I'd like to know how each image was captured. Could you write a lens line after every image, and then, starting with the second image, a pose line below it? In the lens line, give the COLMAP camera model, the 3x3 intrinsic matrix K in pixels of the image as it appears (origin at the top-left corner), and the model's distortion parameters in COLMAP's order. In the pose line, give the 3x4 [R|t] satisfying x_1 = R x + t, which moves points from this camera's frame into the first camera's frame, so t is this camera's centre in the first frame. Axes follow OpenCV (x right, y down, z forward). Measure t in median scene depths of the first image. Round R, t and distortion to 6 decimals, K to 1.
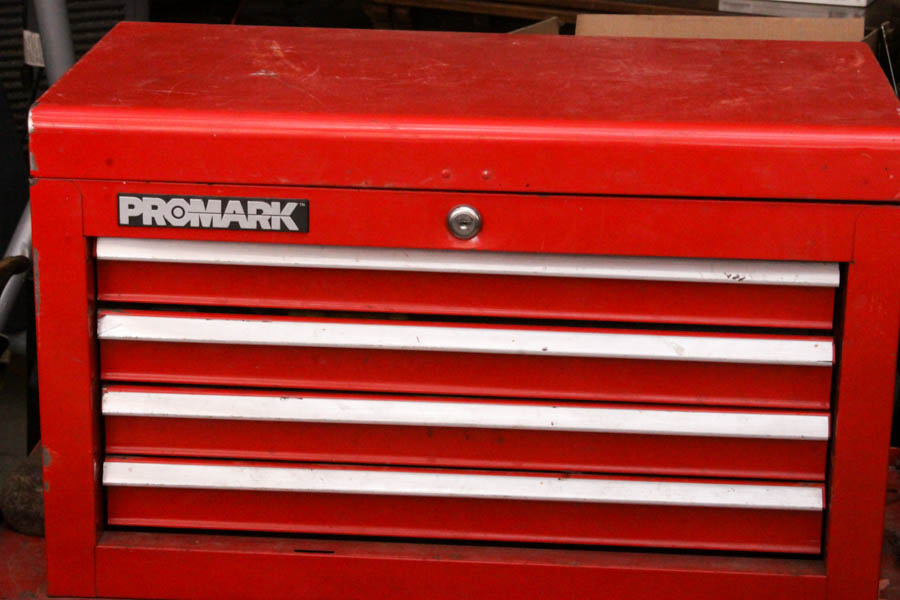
lens RADIAL K [[2169.0, 0, 450.0], [0, 2169.0, 300.0], [0, 0, 1]] dist [0.344366, -5.200518]
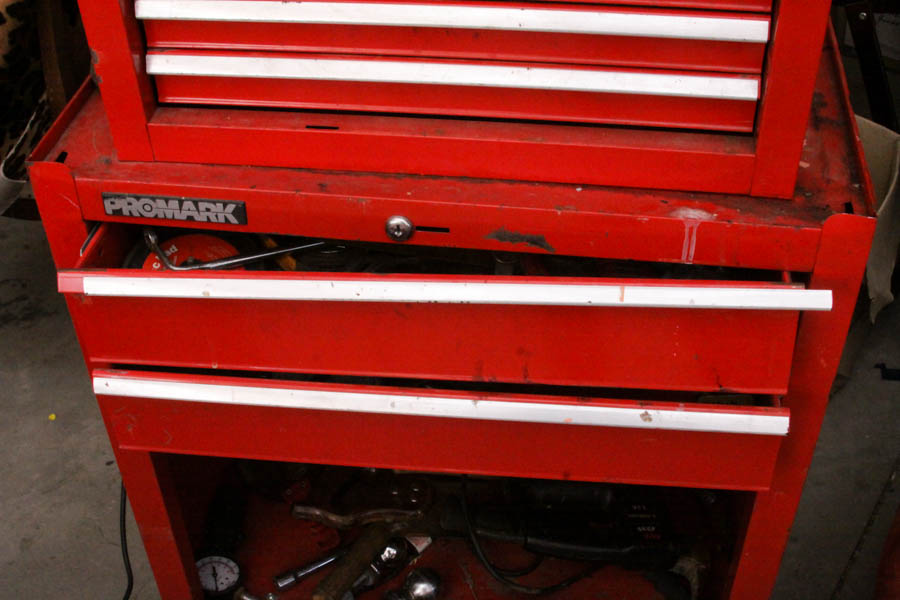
lens RADIAL K [[1127.7, 0, 450.0], [0, 1127.7, 300.0], [0, 0, 1]] dist [-0.138815, 0.003161]
pose [[0.995901, 0.015821, -0.089056, 0.064667], [0.024338, 0.901399, 0.432304, -0.064623], [0.087114, -0.432700, 0.897319, 0.421480]]
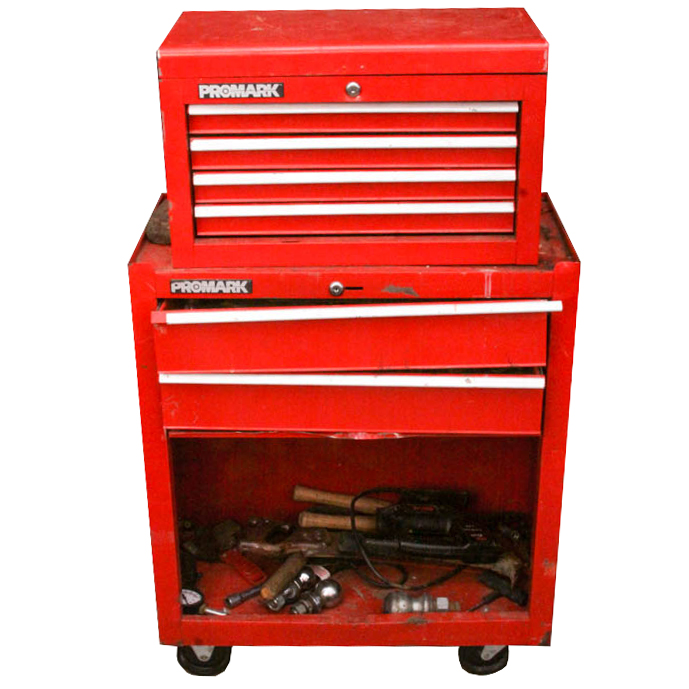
lens RADIAL K [[1242.3, 0, 344.5], [0, 1242.3, 344.5], [0, 0, 1]] dist [-0.090142, -0.135135]
pose [[0.997660, -0.052935, 0.043265, -0.069105], [0.046209, 0.988514, 0.143893, 0.038702], [-0.050385, -0.141557, 0.988647, -0.291057]]
